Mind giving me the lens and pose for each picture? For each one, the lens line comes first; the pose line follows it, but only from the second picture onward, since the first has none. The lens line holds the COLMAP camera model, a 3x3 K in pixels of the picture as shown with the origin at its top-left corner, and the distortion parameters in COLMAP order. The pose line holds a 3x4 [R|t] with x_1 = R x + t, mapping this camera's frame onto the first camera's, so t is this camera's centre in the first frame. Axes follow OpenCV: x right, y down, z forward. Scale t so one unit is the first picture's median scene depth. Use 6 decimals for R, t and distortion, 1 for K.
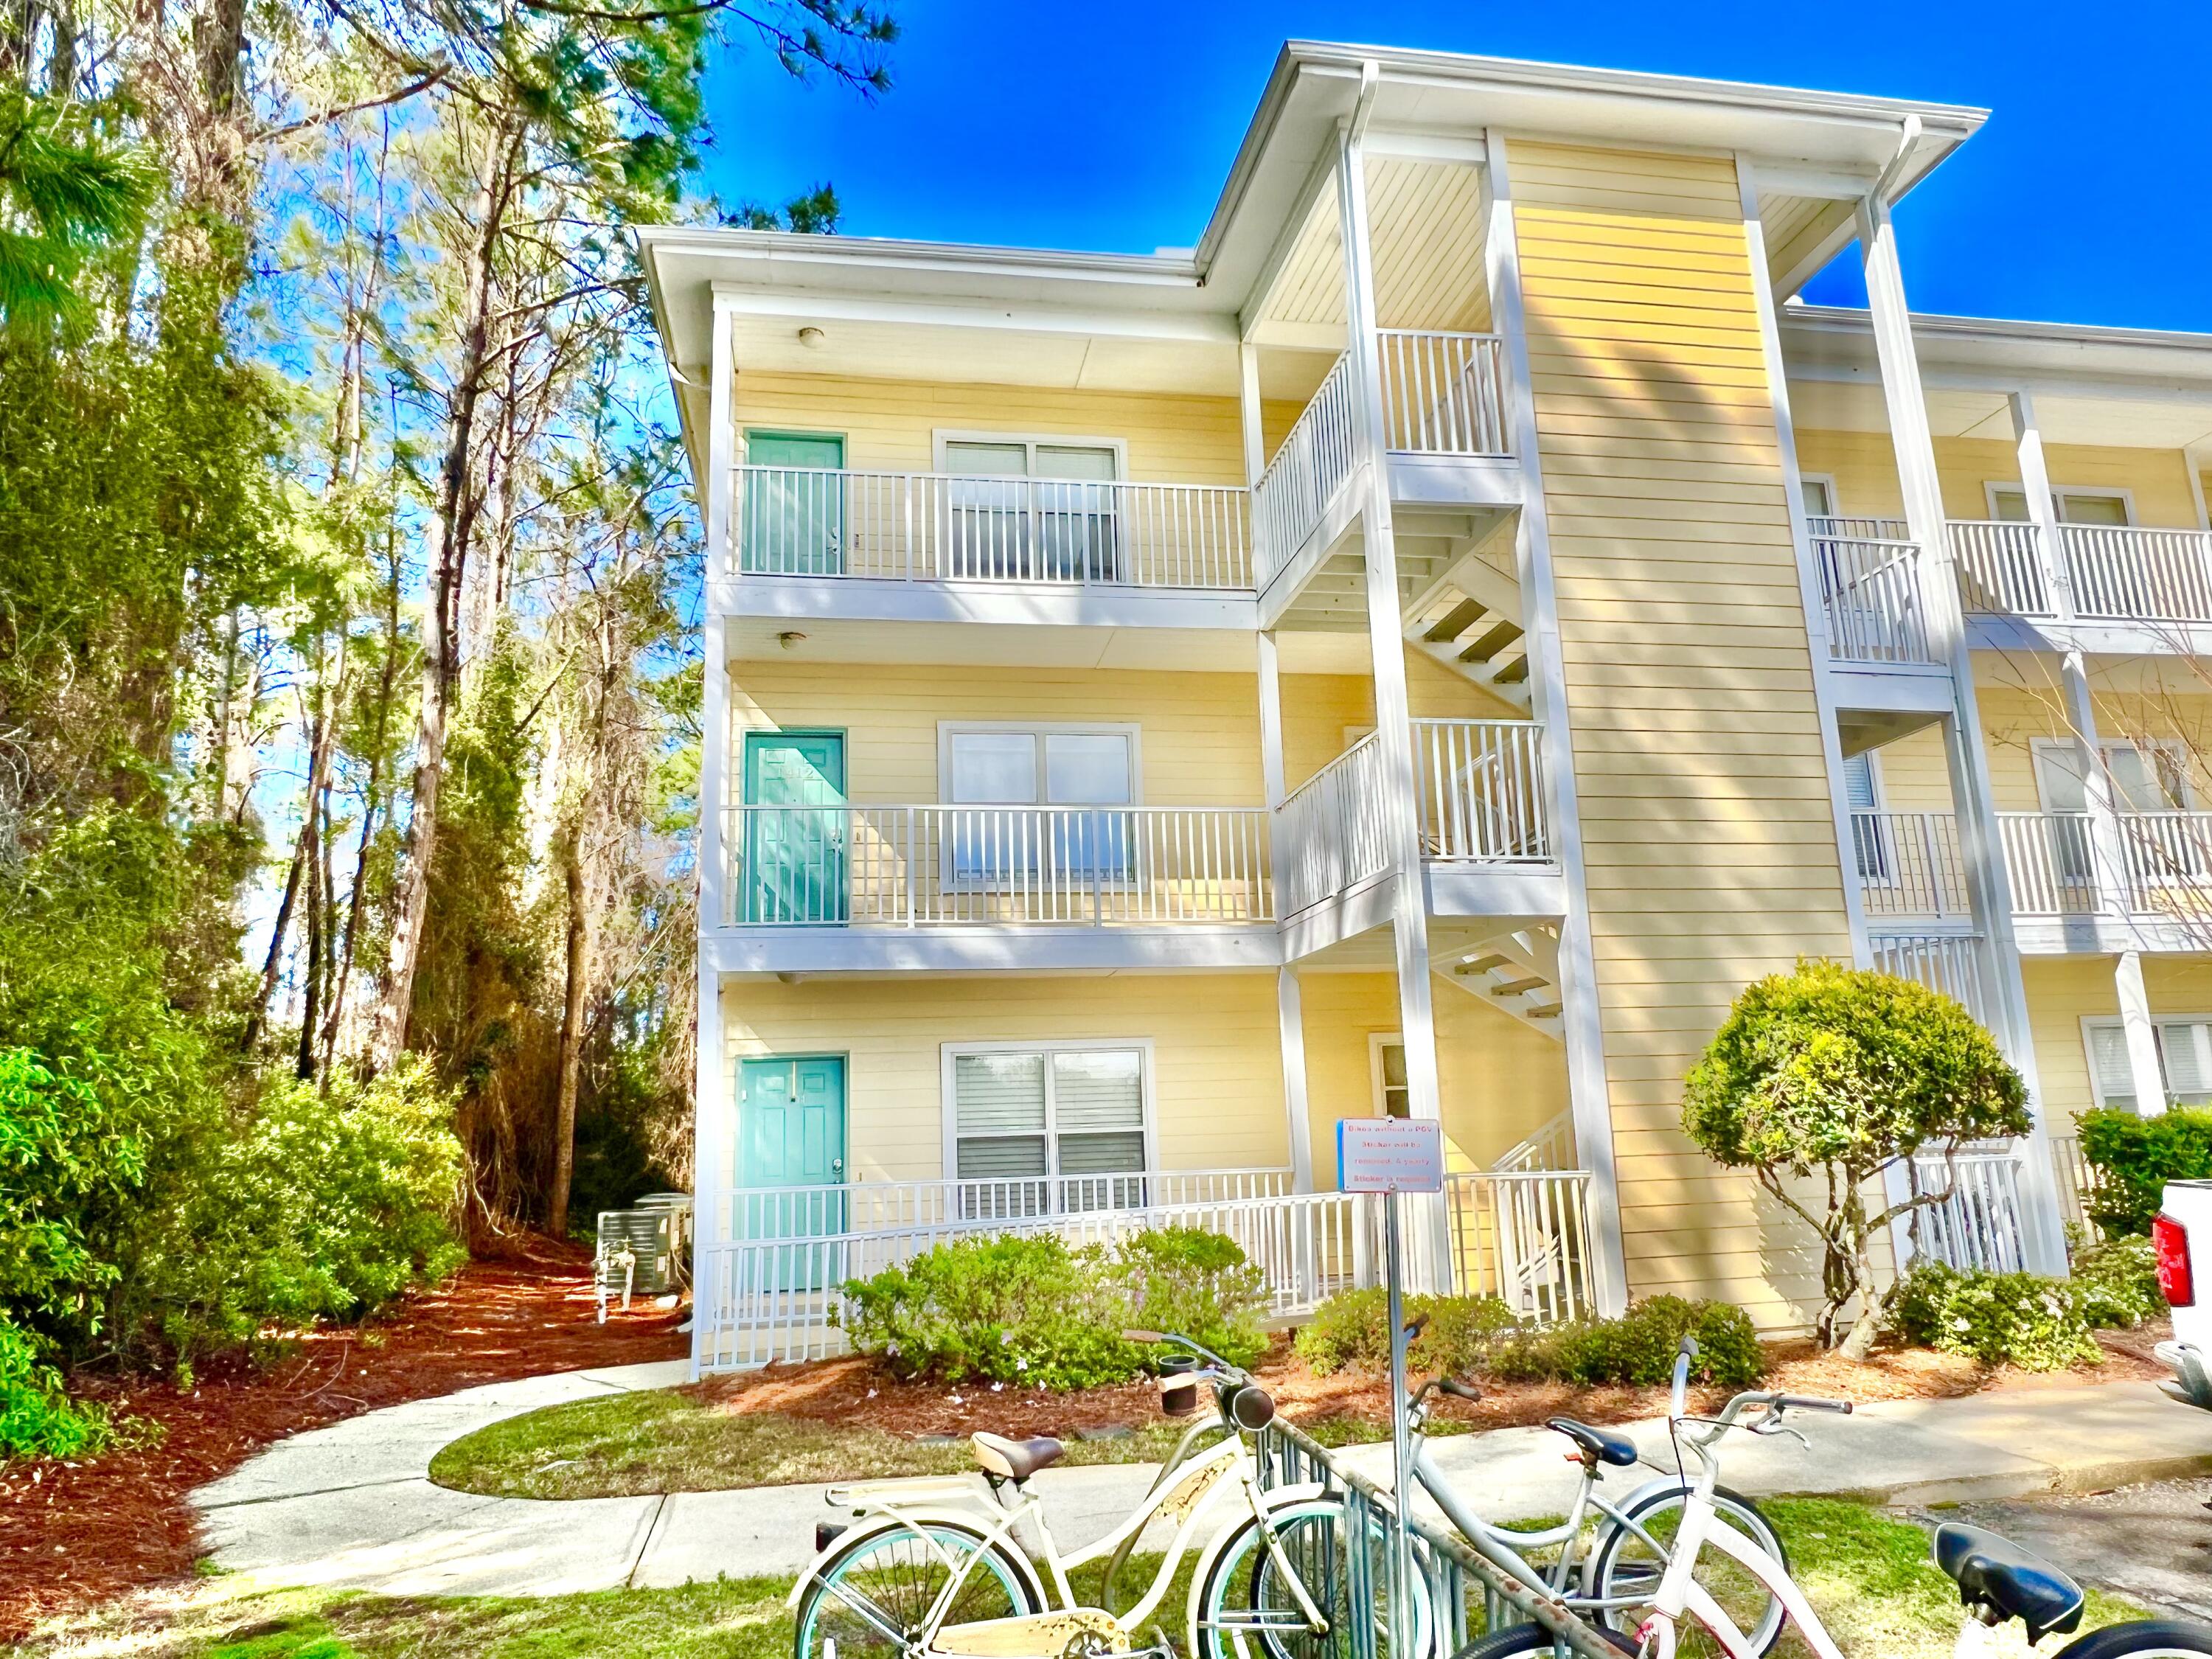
lens RADIAL K [[1422.5, 0, 1102.2], [0, 1422.5, 832.9], [0, 0, 1]] dist [-0.000143, 0.000043]
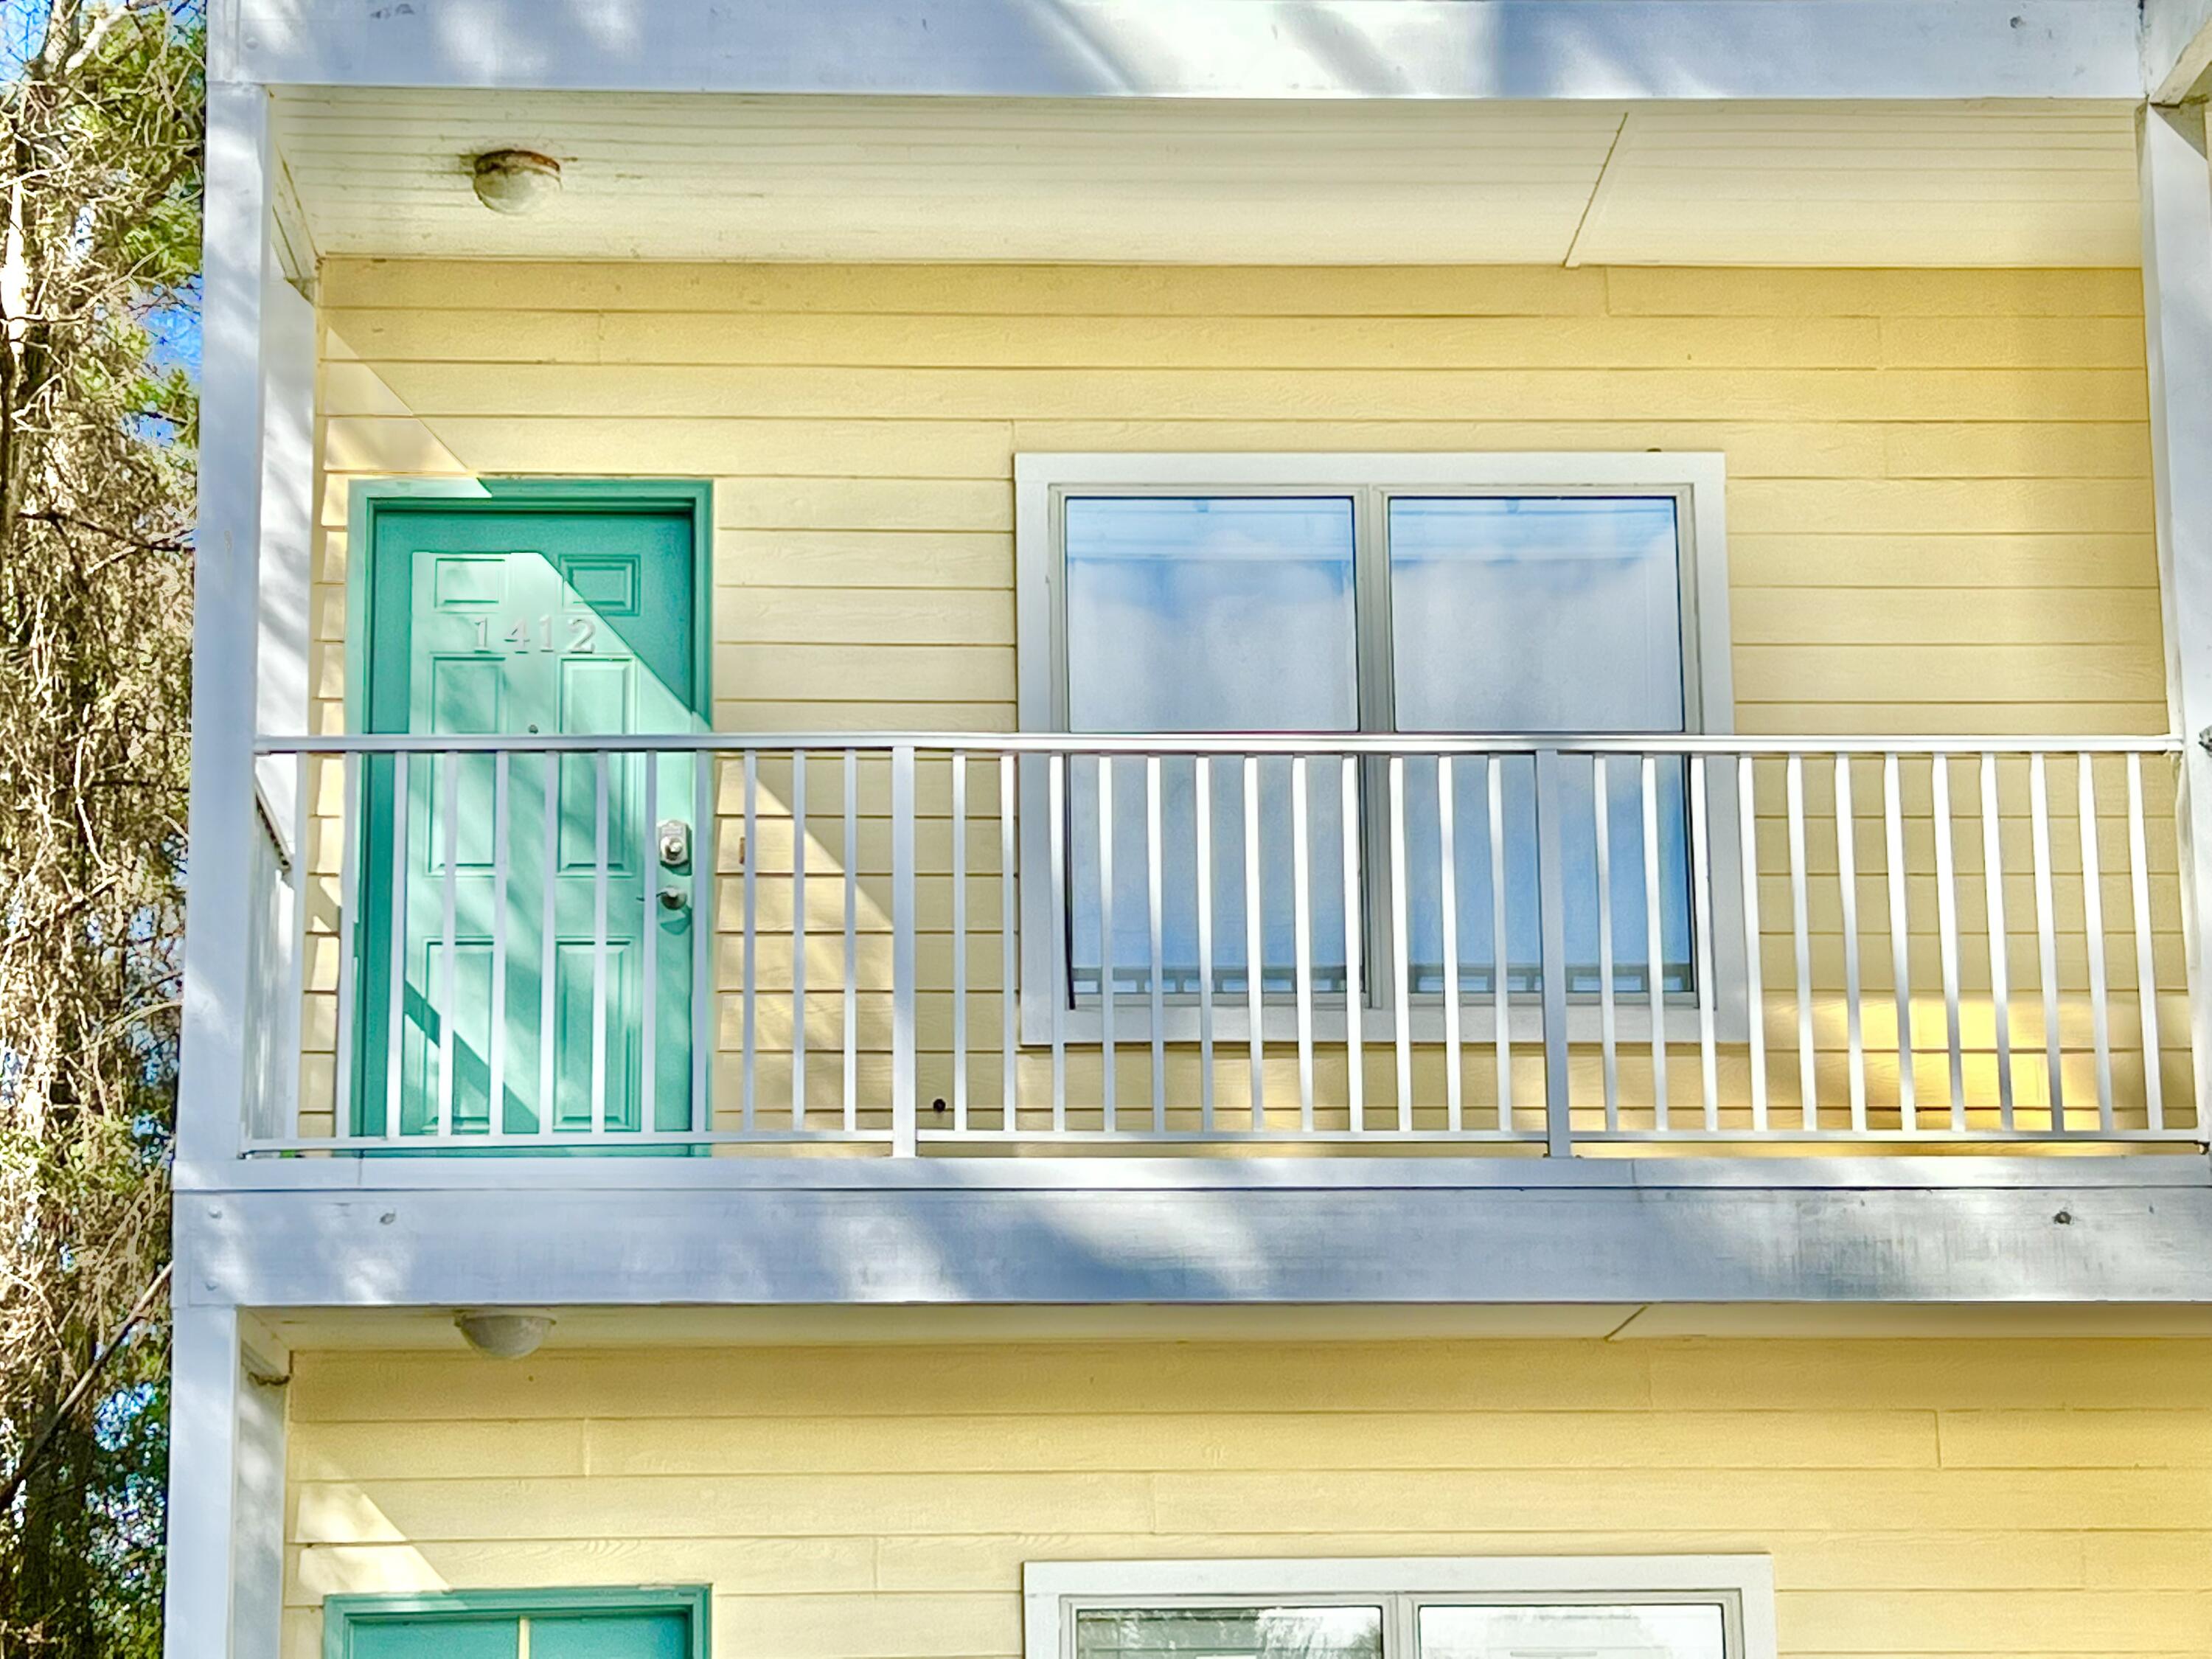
lens RADIAL K [[4557.0, 0, 1110.1], [0, 4557.0, 825.3], [0, 0, 1]] dist [0.151413, 0.000000]
pose [[0.994006, -0.002276, -0.109306, 0.006540], [0.000869, 0.999916, -0.012917, 0.010227], [0.109326, 0.012744, 0.993924, 0.077333]]
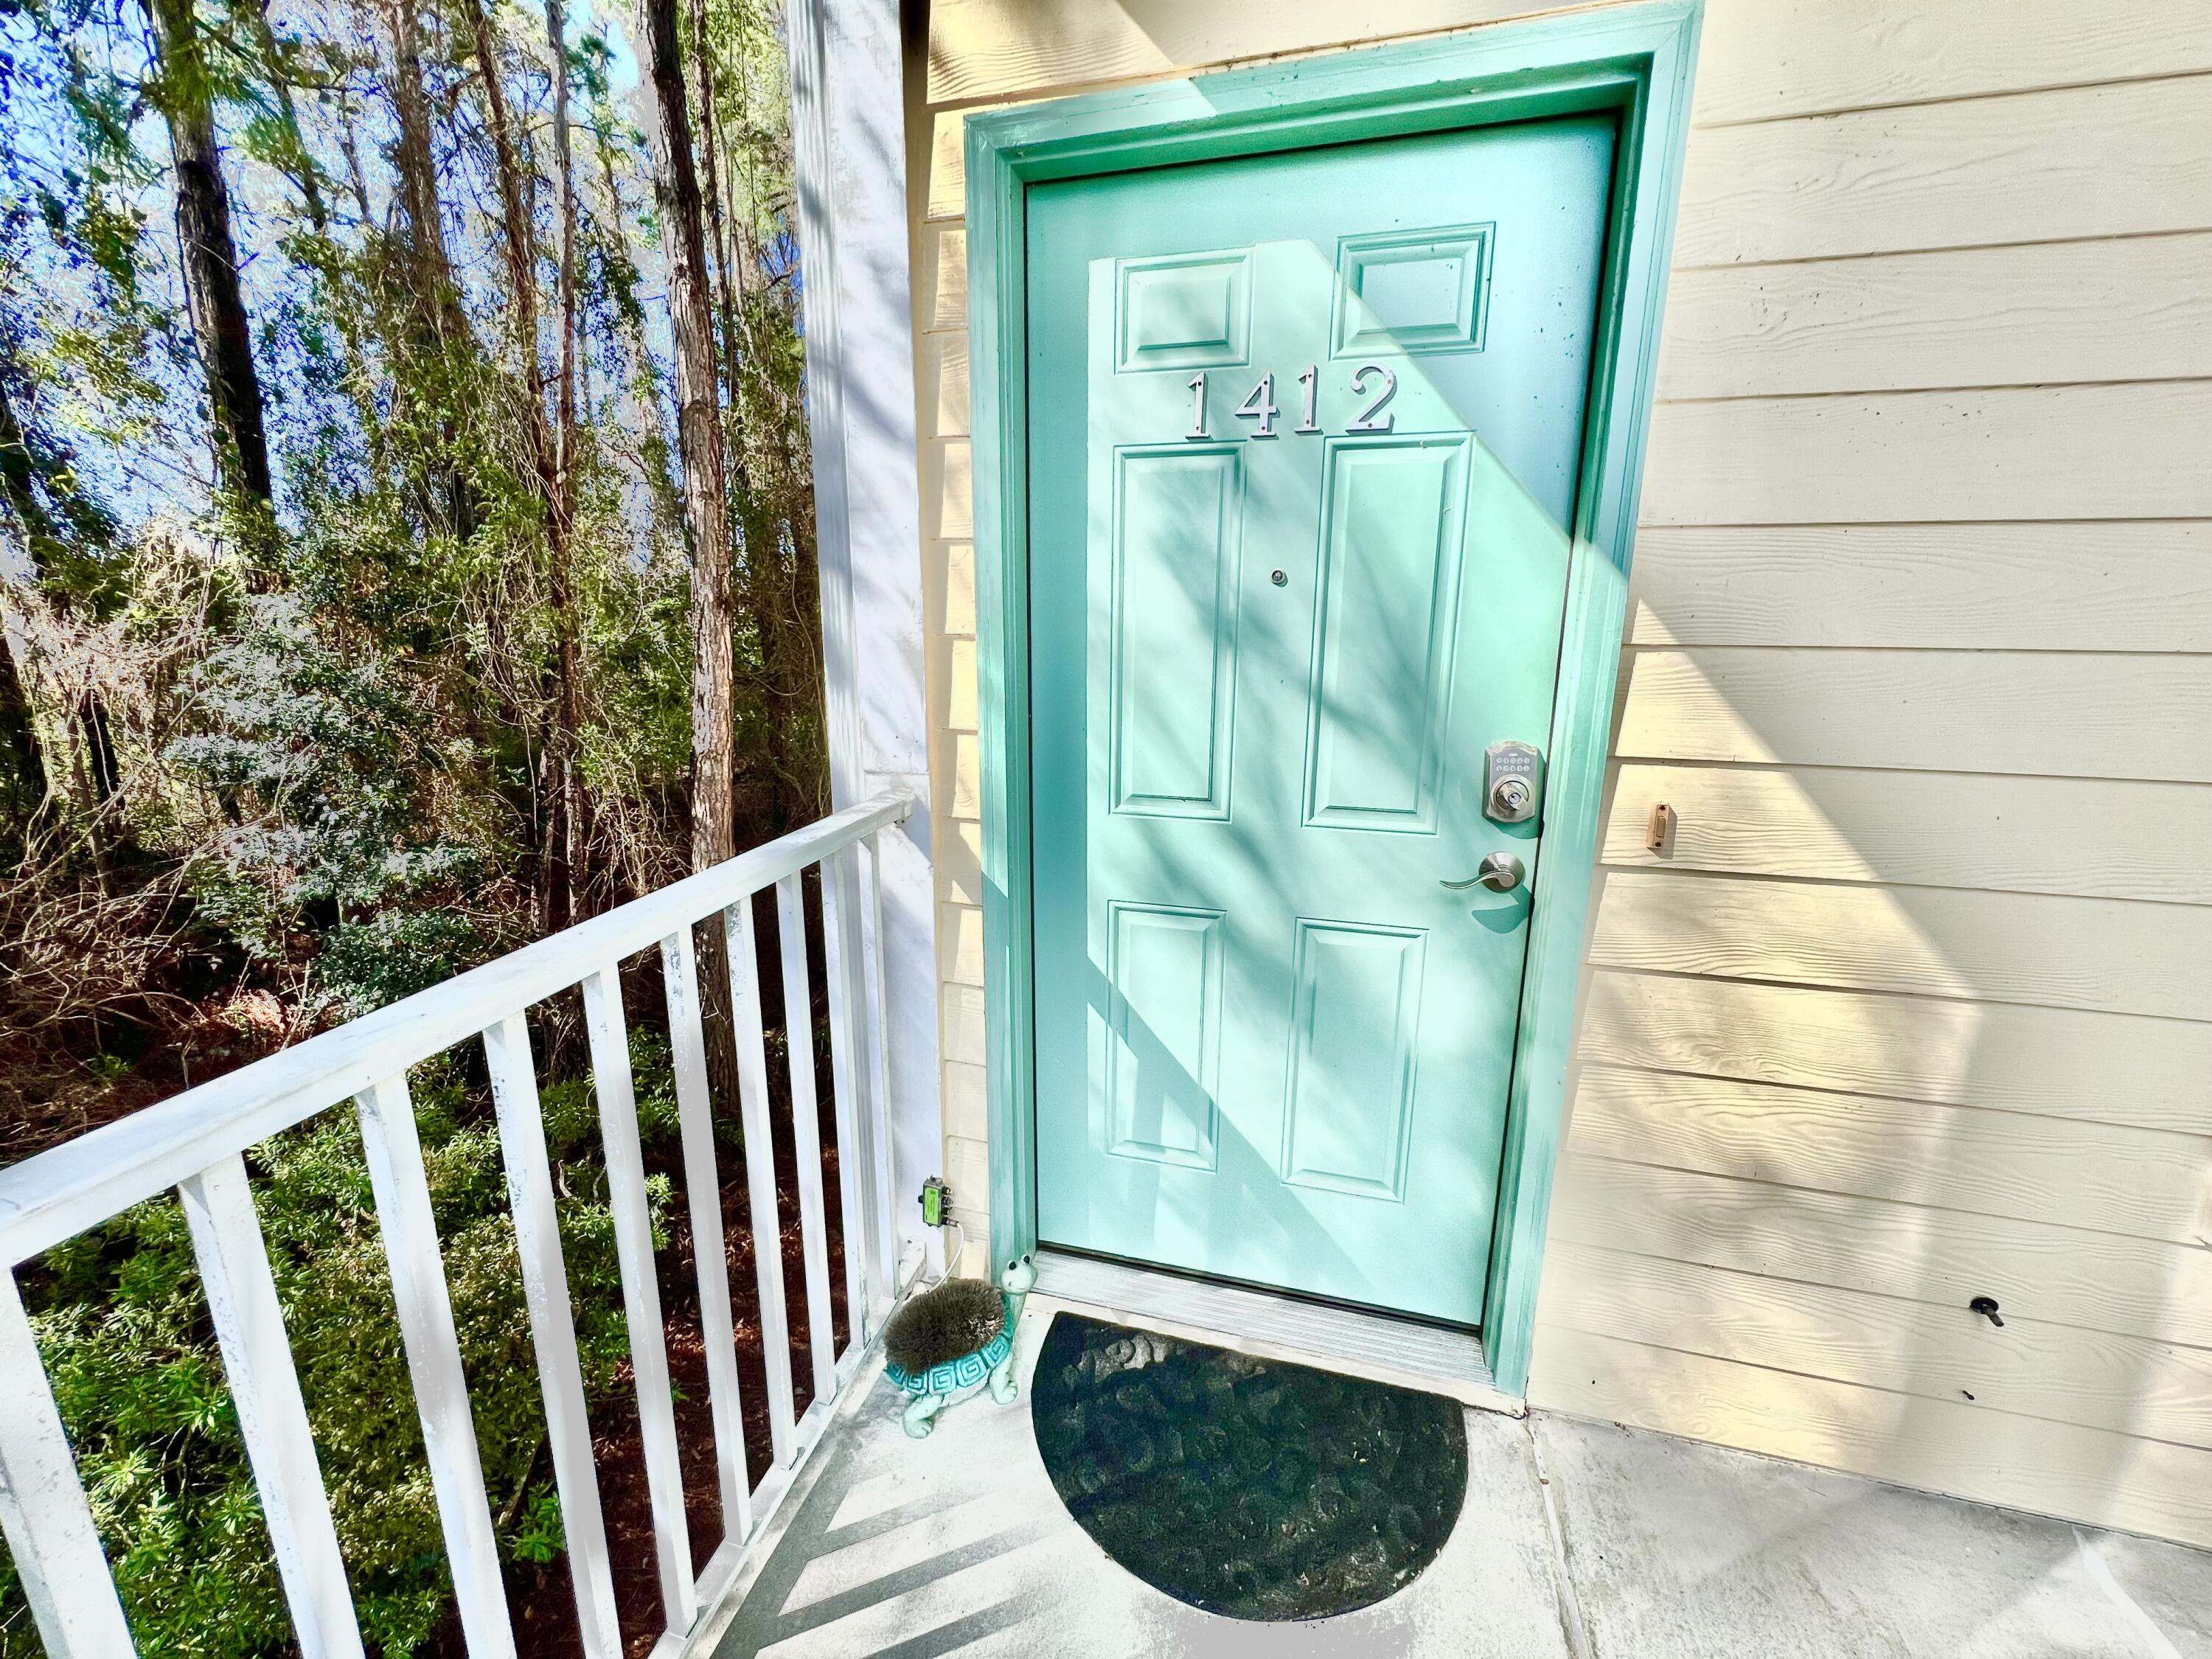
lens RADIAL K [[883.7, 0, 1093.8], [0, 883.7, 833.4], [0, 0, 1]] dist [0.001561, 0.000056]
pose [[0.909502, 0.133002, -0.393847, -0.203488], [0.048990, 0.906539, 0.419269, -0.044355], [0.412802, -0.400621, 0.817984, 0.951913]]
